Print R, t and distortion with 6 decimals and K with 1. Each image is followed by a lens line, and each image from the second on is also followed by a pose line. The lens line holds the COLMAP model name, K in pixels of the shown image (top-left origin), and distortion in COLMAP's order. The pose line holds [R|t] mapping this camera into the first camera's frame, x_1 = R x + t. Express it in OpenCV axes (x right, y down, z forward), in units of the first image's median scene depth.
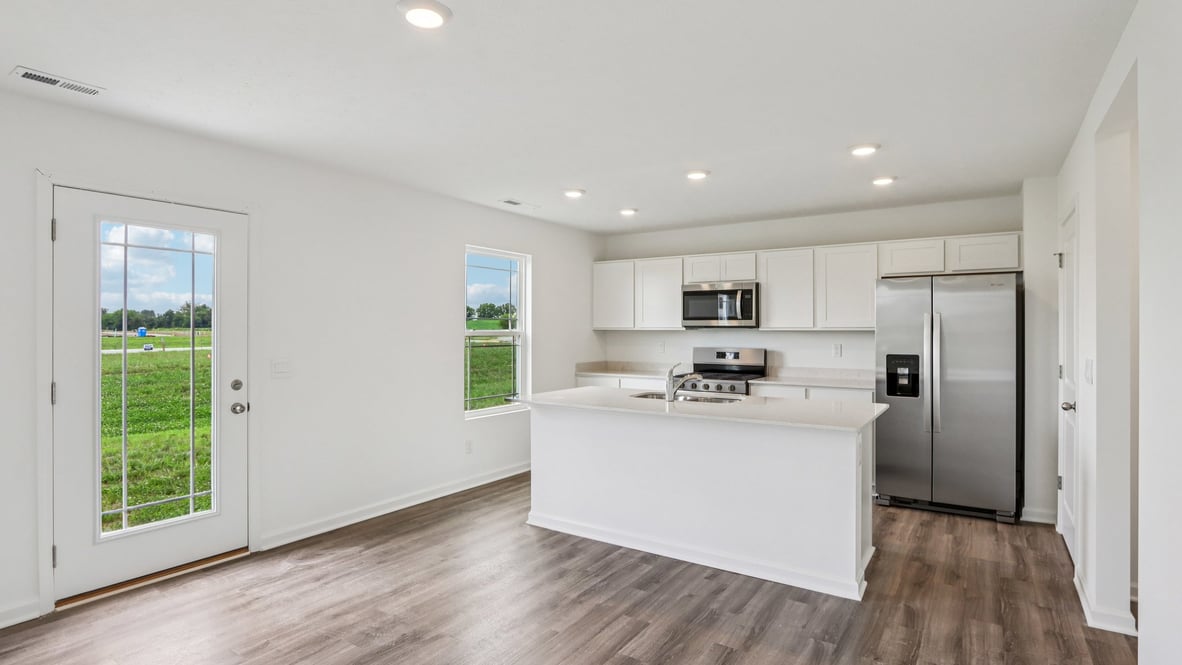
lens RADIAL K [[600.9, 0, 591.6], [0, 600.9, 329.3], [0, 0, 1]] dist [-0.001790, -0.000542]
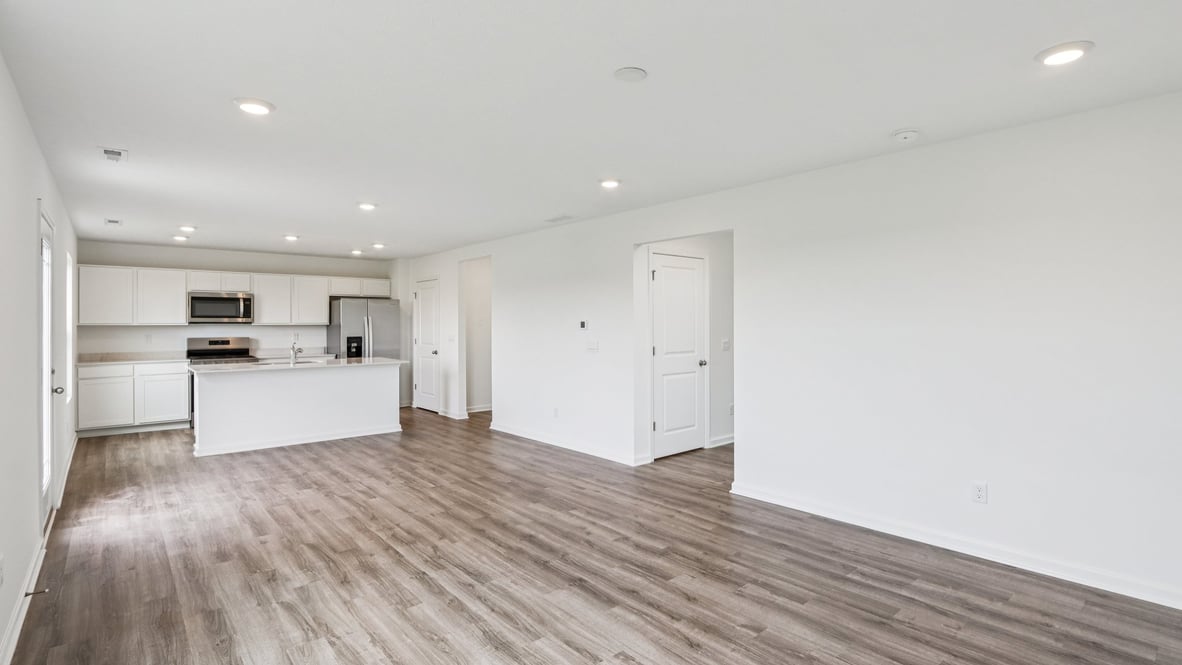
lens RADIAL K [[561.5, 0, 590.5], [0, 561.5, 328.4], [0, 0, 1]] dist [-0.004258, -0.000198]
pose [[0.265339, -0.007195, 0.964128, -0.883754], [0.002565, 0.999974, 0.006757, 0.002932], [-0.964152, 0.000680, 0.265351, -0.211599]]
